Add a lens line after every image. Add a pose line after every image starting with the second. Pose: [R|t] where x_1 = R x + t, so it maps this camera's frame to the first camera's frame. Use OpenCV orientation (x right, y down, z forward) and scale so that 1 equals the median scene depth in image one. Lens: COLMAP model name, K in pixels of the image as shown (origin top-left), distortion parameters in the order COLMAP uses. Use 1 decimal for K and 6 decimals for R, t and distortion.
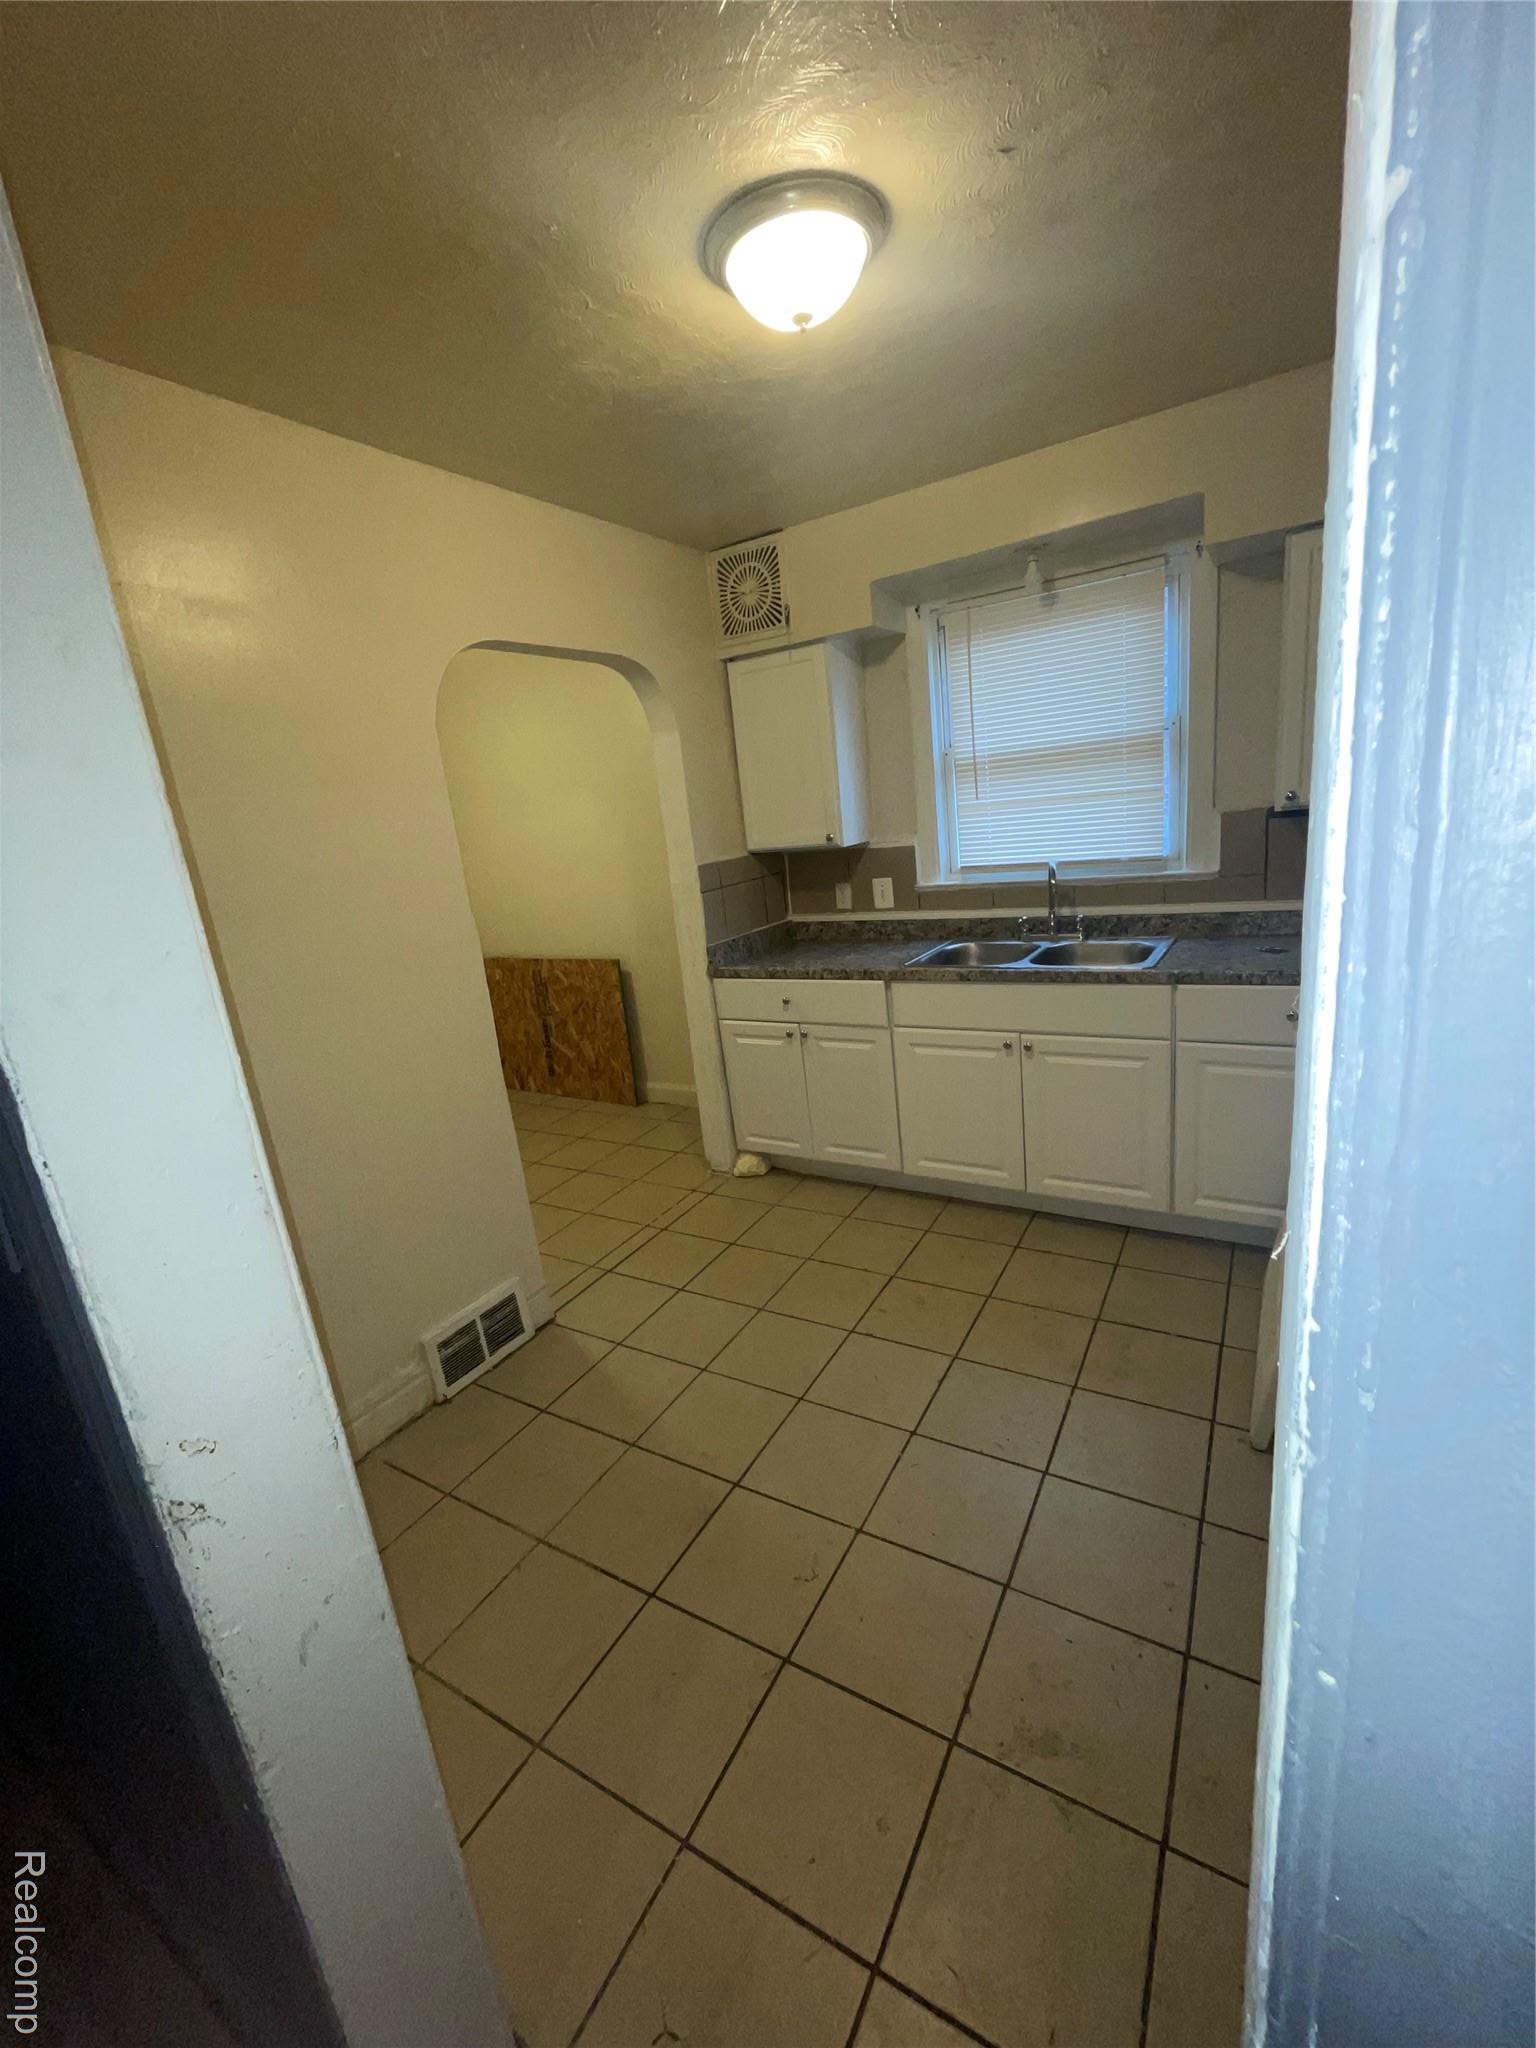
lens RADIAL K [[840.1, 0, 768.0], [0, 840.1, 1024.0], [0, 0, 1]] dist [0.000994, -0.000021]
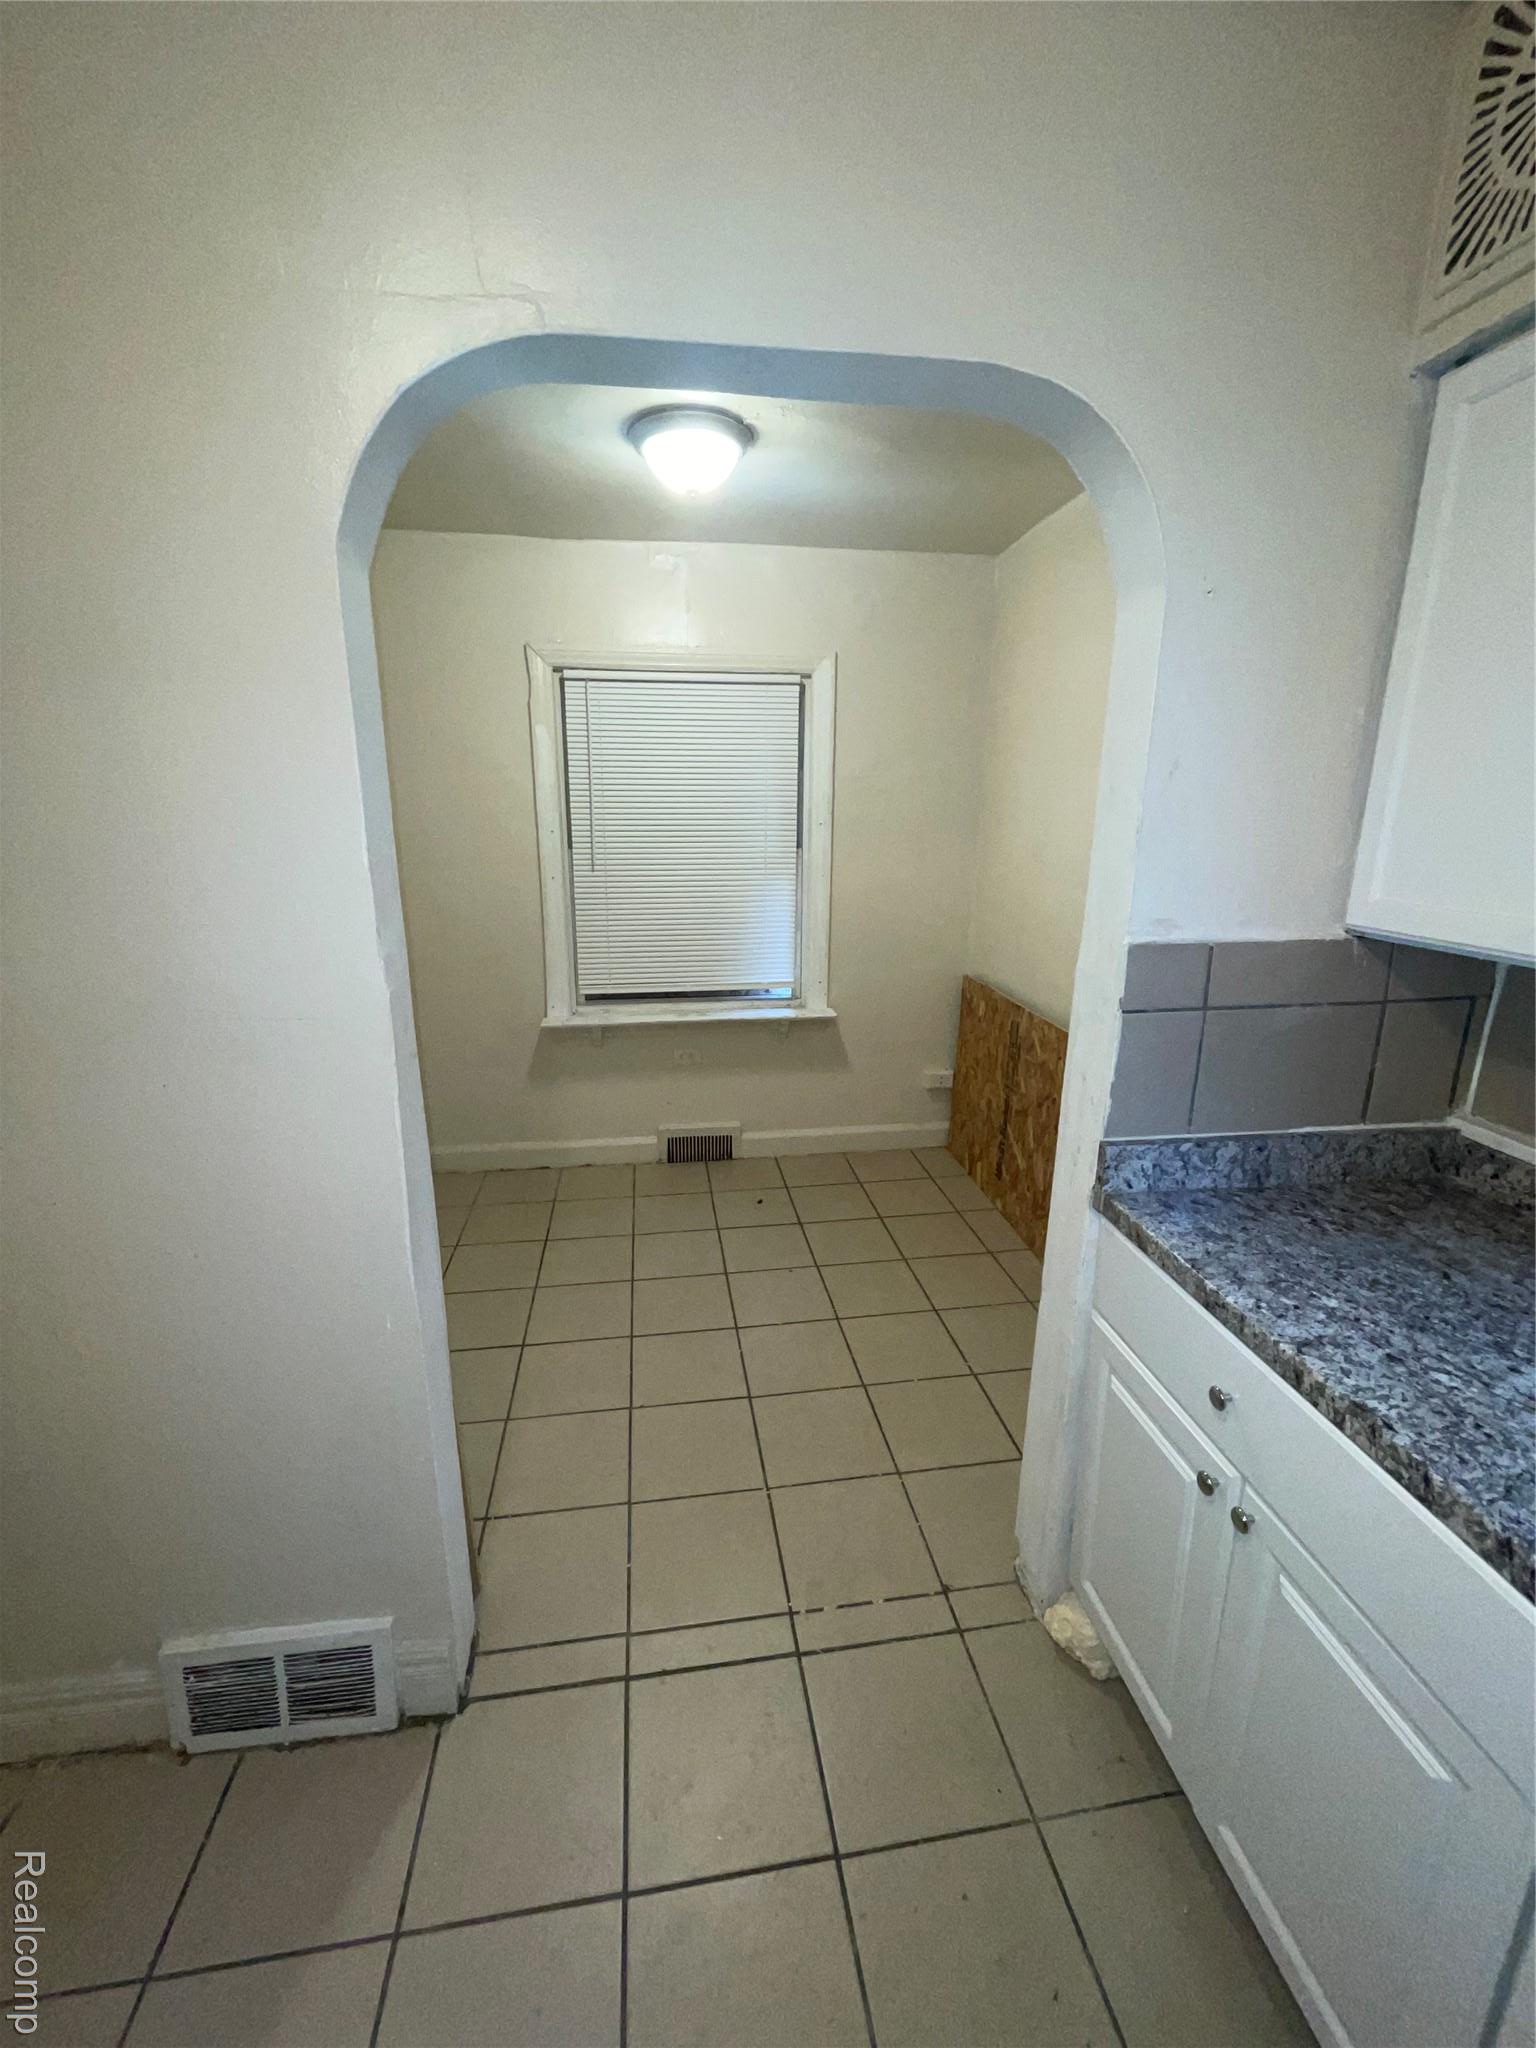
lens RADIAL K [[840.1, 0, 768.0], [0, 840.1, 1024.0], [0, 0, 1]] dist [0.000994, -0.000021]
pose [[0.630458, 0.299564, -0.716089, 0.103942], [-0.265845, 0.950068, 0.163390, -0.176159], [0.729280, 0.087358, 0.678616, 0.627859]]
